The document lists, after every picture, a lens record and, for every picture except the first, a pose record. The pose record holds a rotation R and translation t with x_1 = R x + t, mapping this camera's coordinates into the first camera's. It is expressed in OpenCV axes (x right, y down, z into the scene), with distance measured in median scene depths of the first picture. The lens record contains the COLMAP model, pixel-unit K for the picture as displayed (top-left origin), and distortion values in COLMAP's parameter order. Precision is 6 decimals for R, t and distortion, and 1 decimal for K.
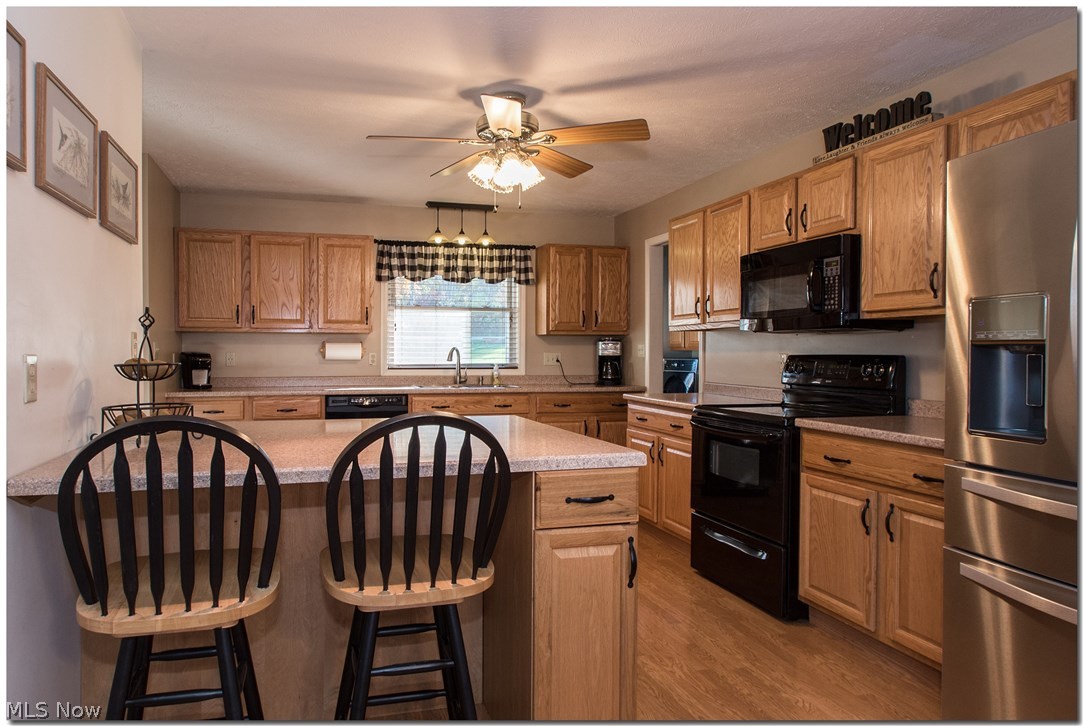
lens RADIAL K [[692.9, 0, 541.6], [0, 692.9, 360.5], [0, 0, 1]] dist [-0.000816, -0.000126]
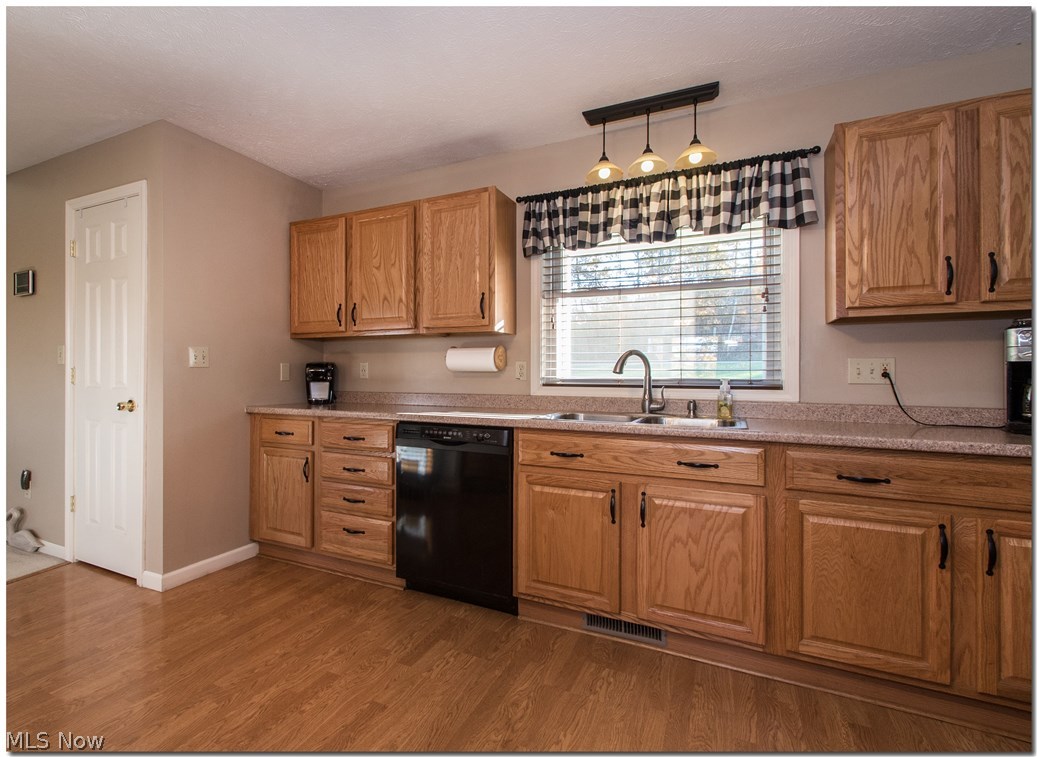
lens RADIAL K [[469.1, 0, 518.2], [0, 469.1, 371.5], [0, 0, 1]] dist [0.002092, -0.000372]
pose [[0.683911, -0.005380, -0.729546, 0.093723], [-0.009484, 0.999823, -0.016265, 0.006064], [0.729504, 0.018043, 0.683739, 0.641573]]
